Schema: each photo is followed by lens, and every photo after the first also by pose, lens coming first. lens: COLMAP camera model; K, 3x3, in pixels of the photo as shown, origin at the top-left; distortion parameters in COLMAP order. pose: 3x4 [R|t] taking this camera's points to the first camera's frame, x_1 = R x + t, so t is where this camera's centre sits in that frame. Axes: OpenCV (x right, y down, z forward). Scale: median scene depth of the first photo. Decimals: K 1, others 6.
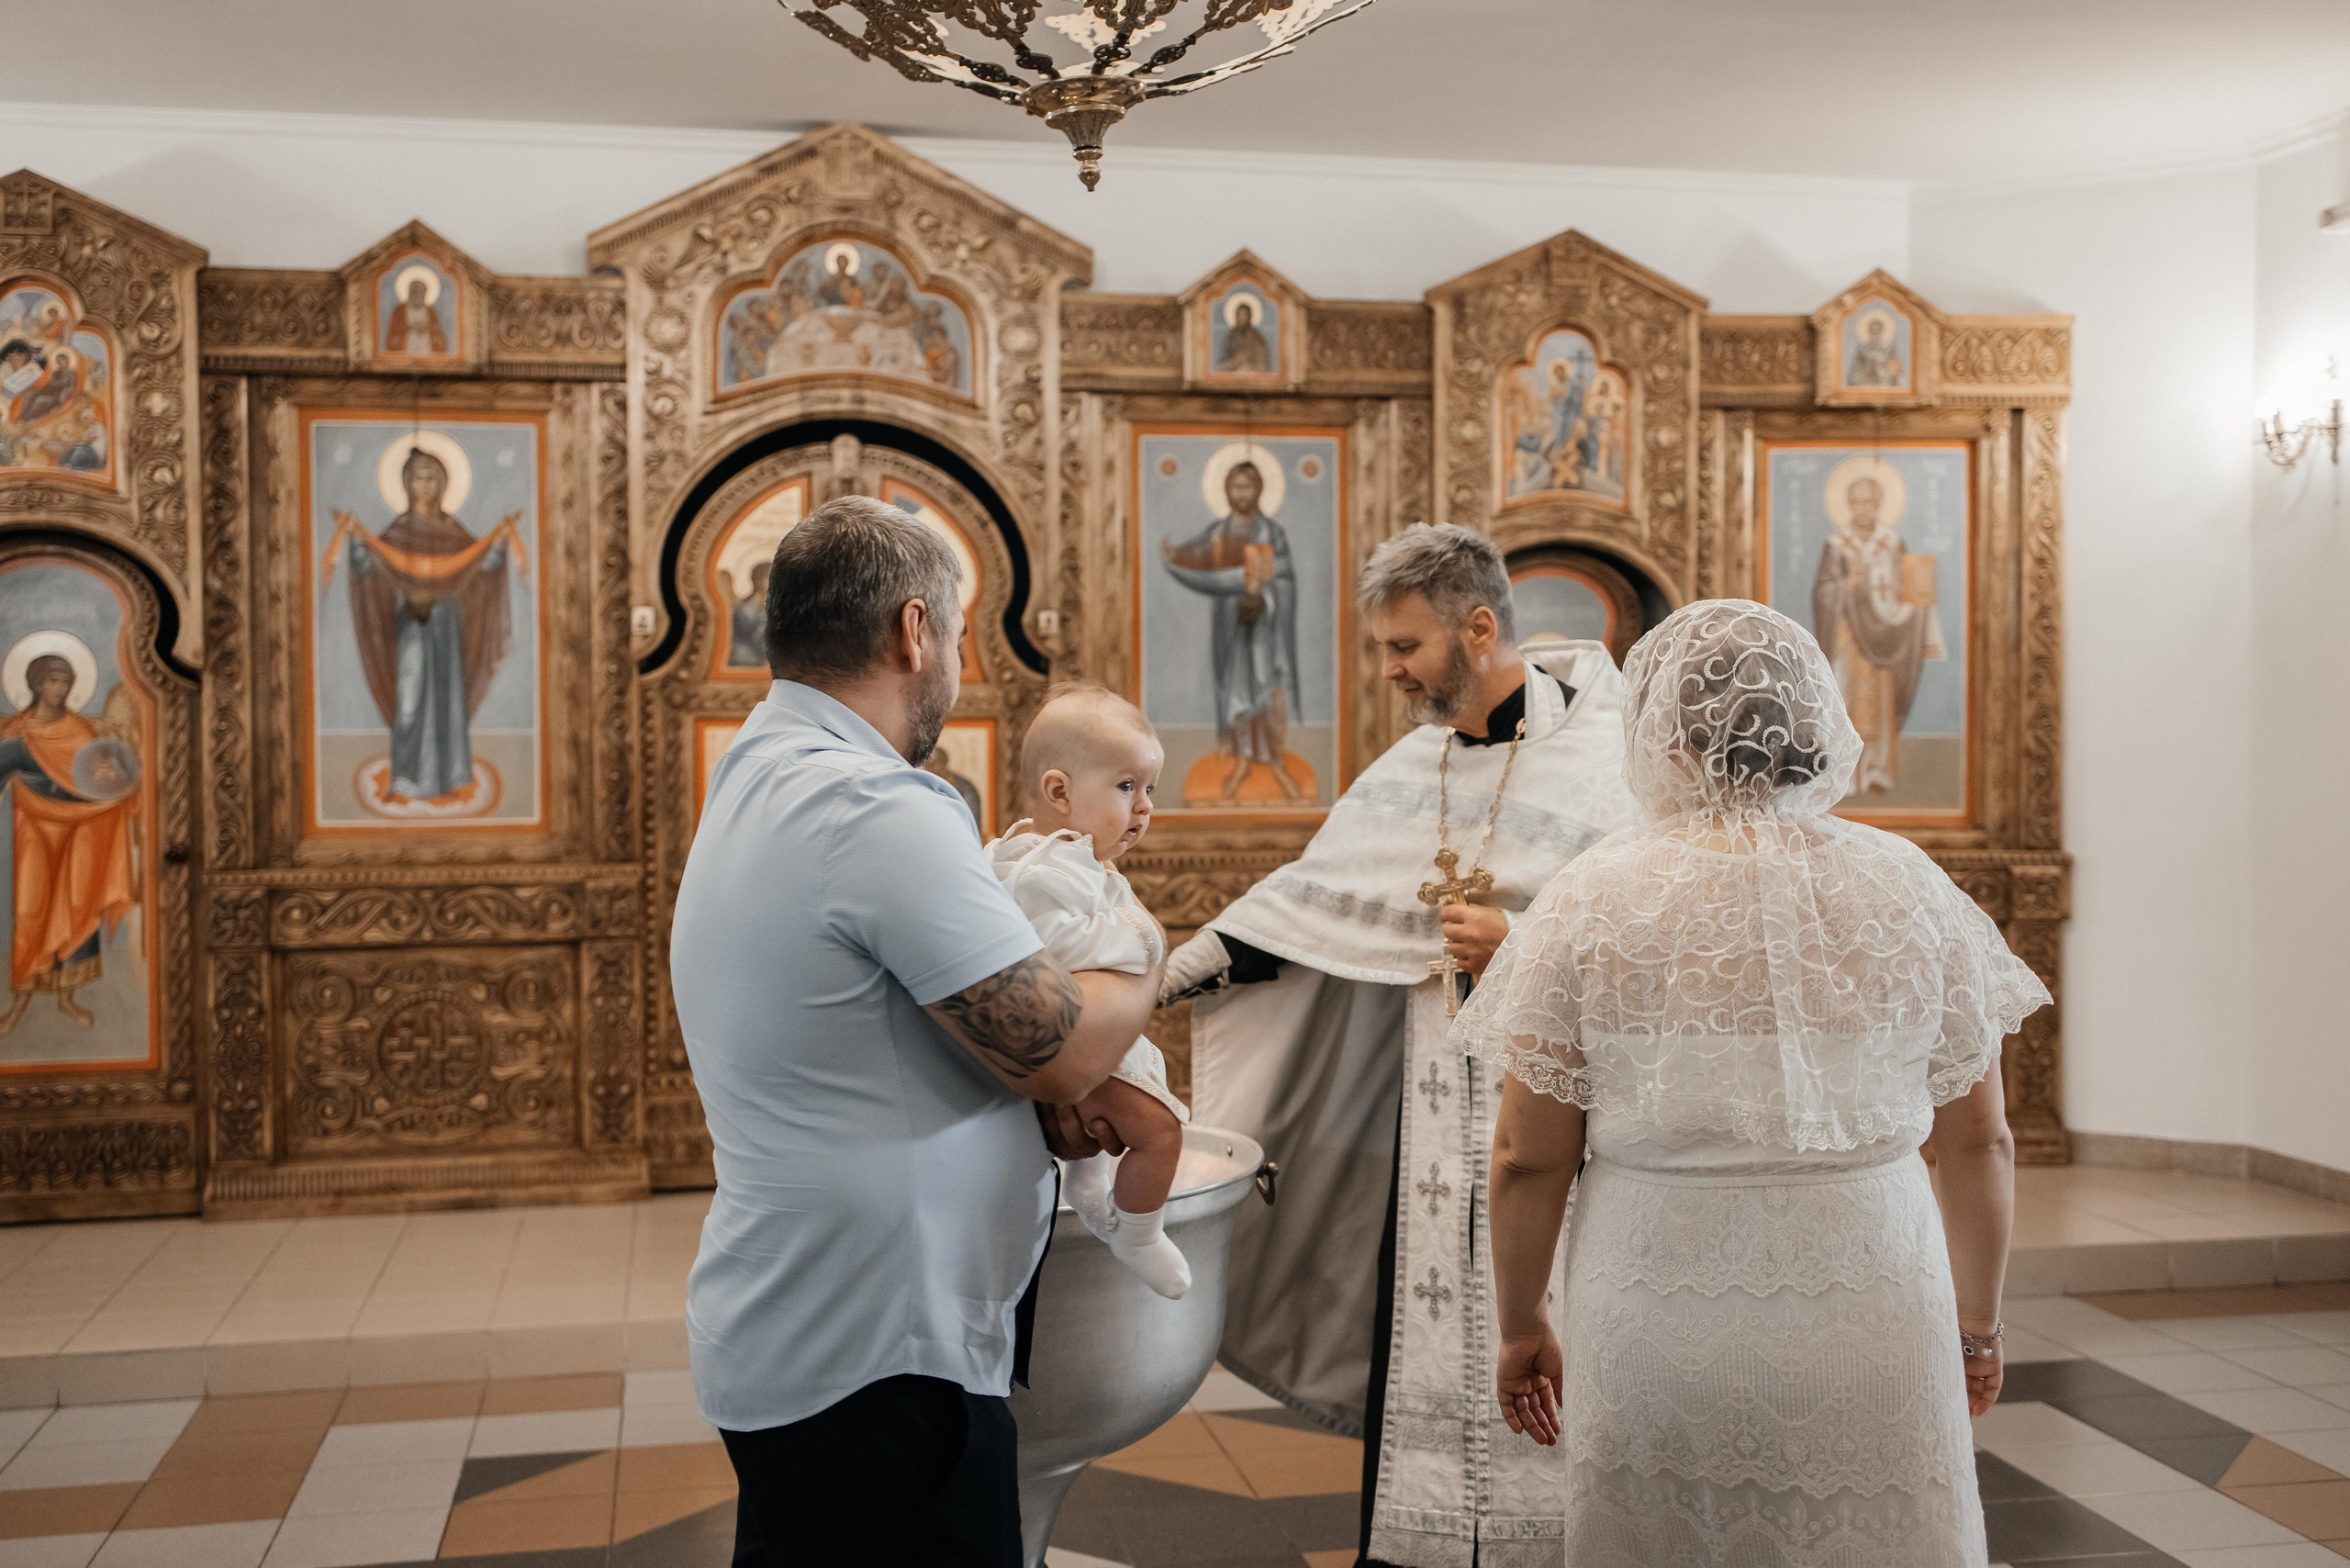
lens RADIAL K [[2440.0, 0, 1175.5], [0, 2440.0, 750.6], [0, 0, 1]] dist [0.004859, 0.018978]
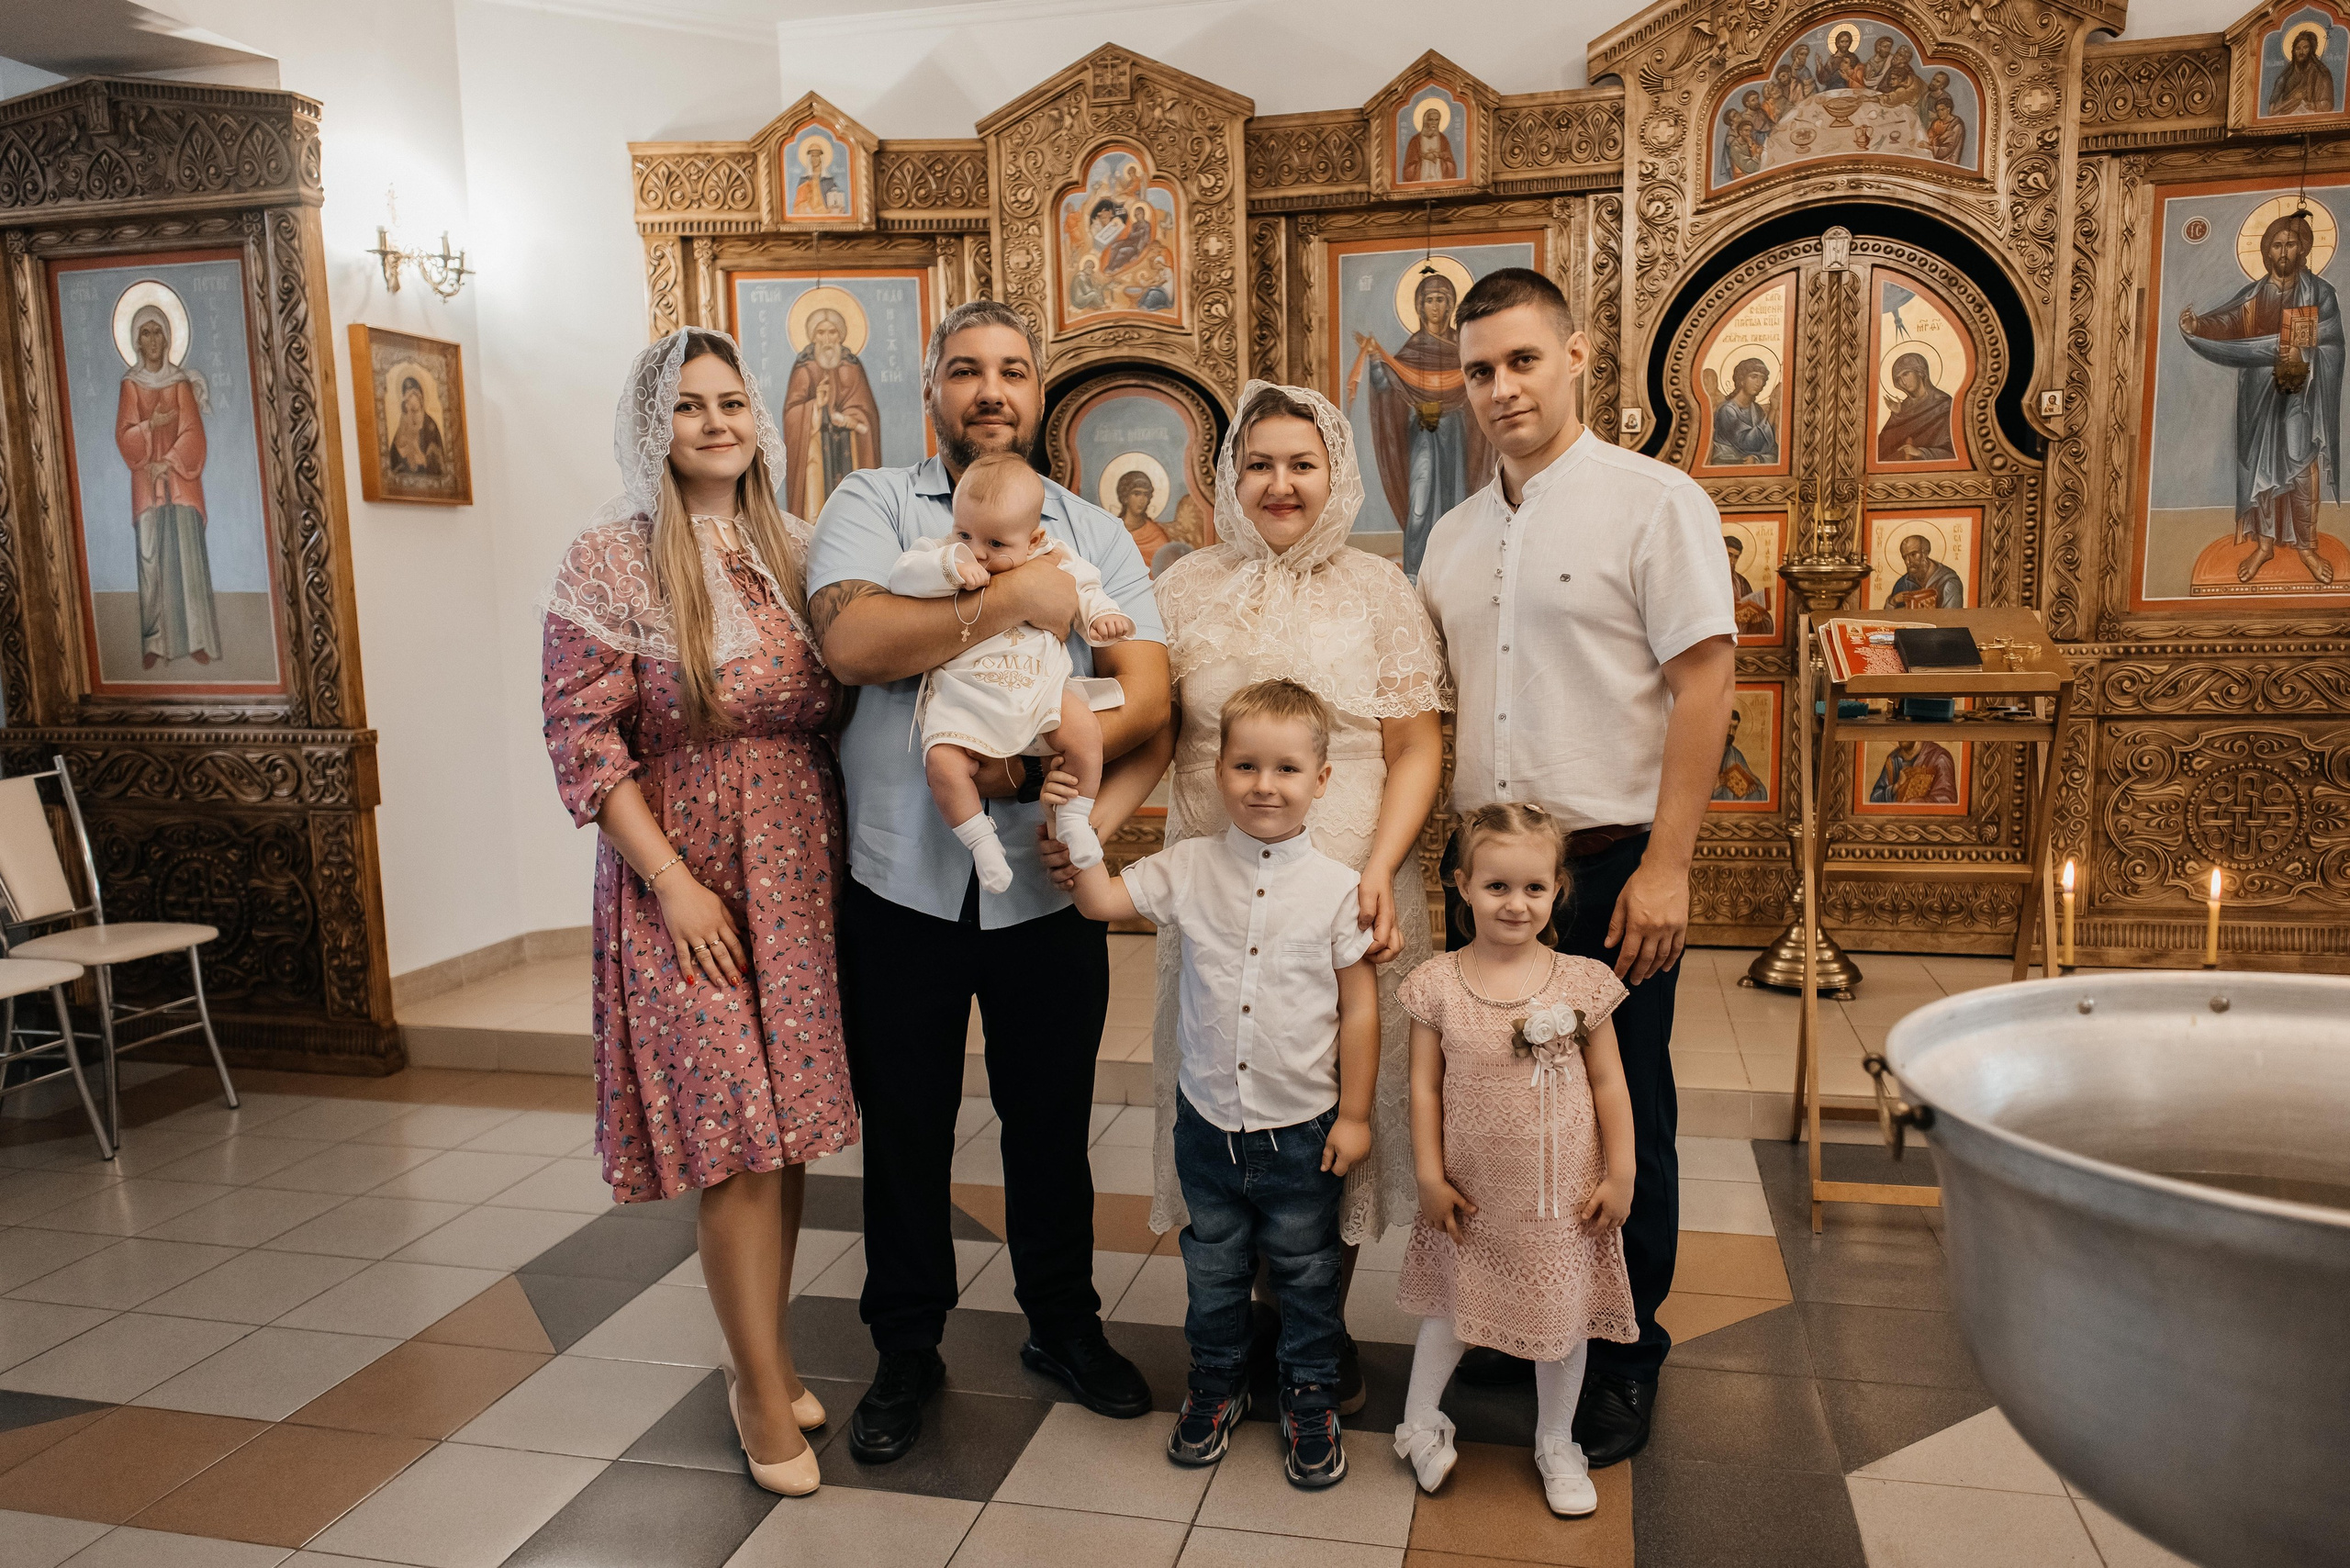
lens RADIAL K [[1717.5, 0, 1202.5], [0, 1717.5, 820.3], [0, 0, 1]] dist [0.046612, -0.024834]
pose [[0.913117, 0.041922, -0.405536, -0.075224], [0.006343, 0.993118, 0.116945, 0.031378], [0.407647, -0.109357, 0.906567, 0.217468]]
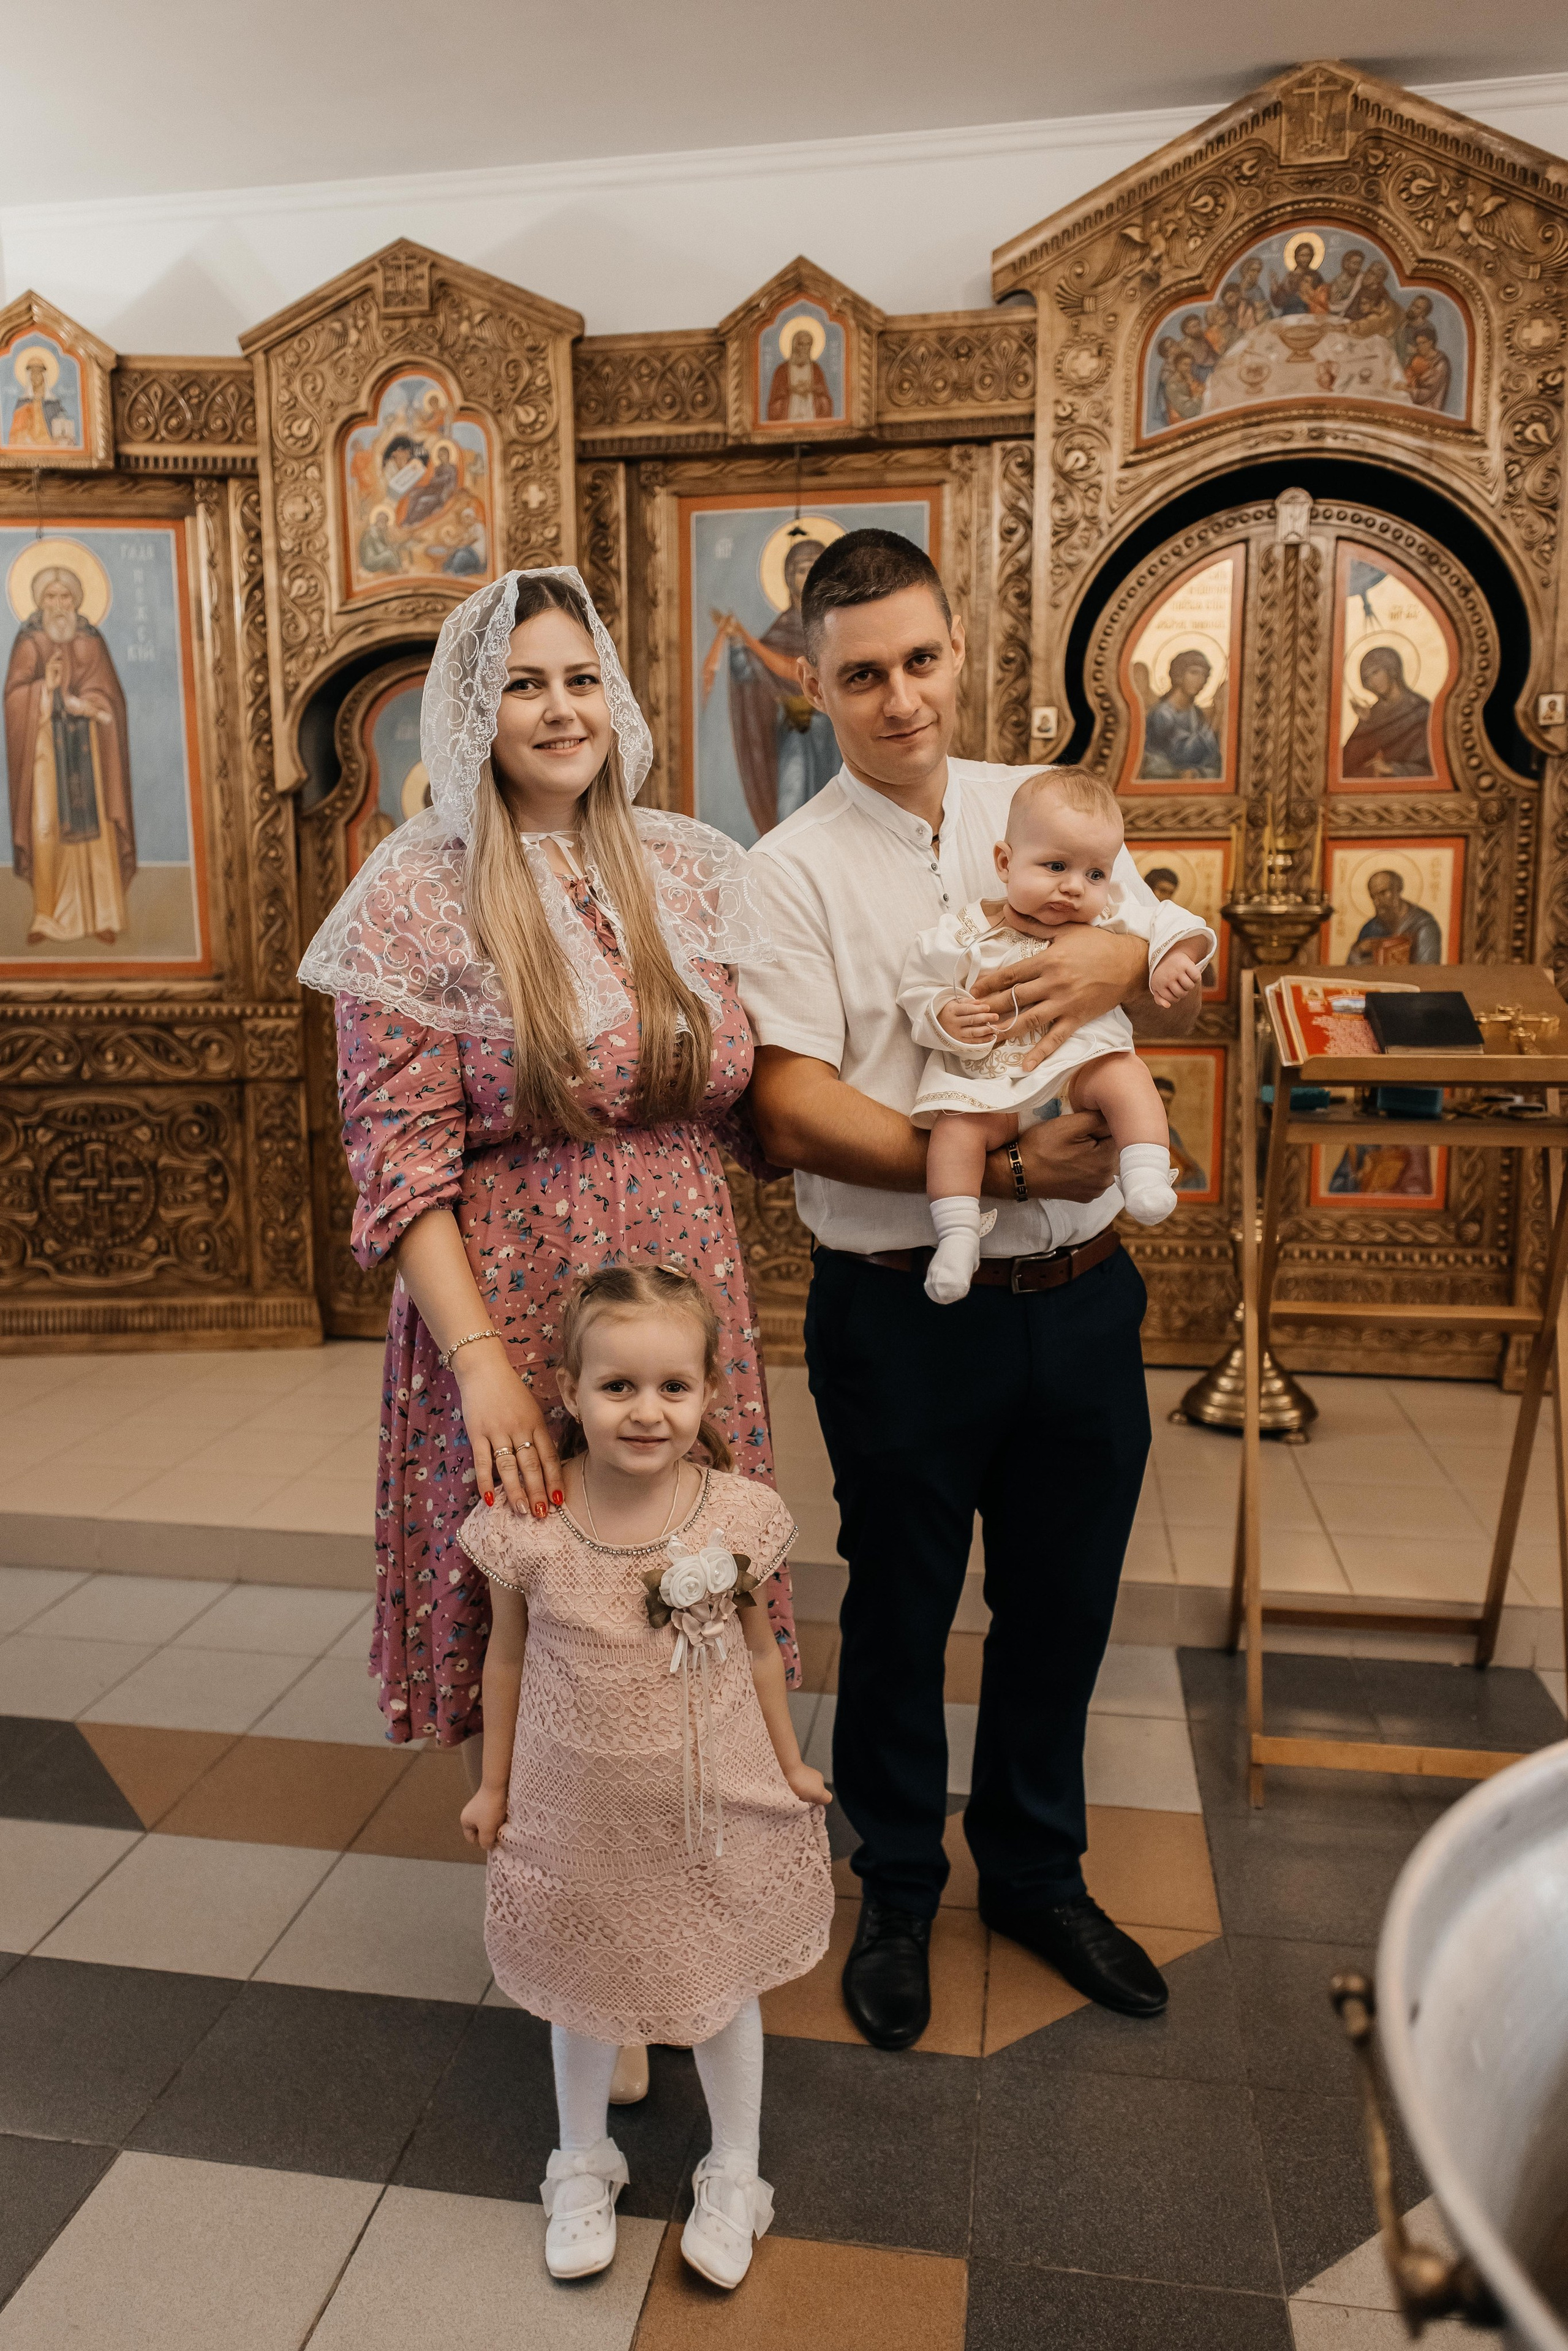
lens RADIAL K [[1747.2, 0, 739.6], [0, 1747.2, 1167.7], [0, 0, 1]] dist [0.038739, -0.022778]
pose [[0.930710, 0.050315, -0.362280, -0.084738], [-0.005661, 0.992356, 0.123279, 0.027772], [0.365714, -0.112686, 0.923881, 0.365146]]
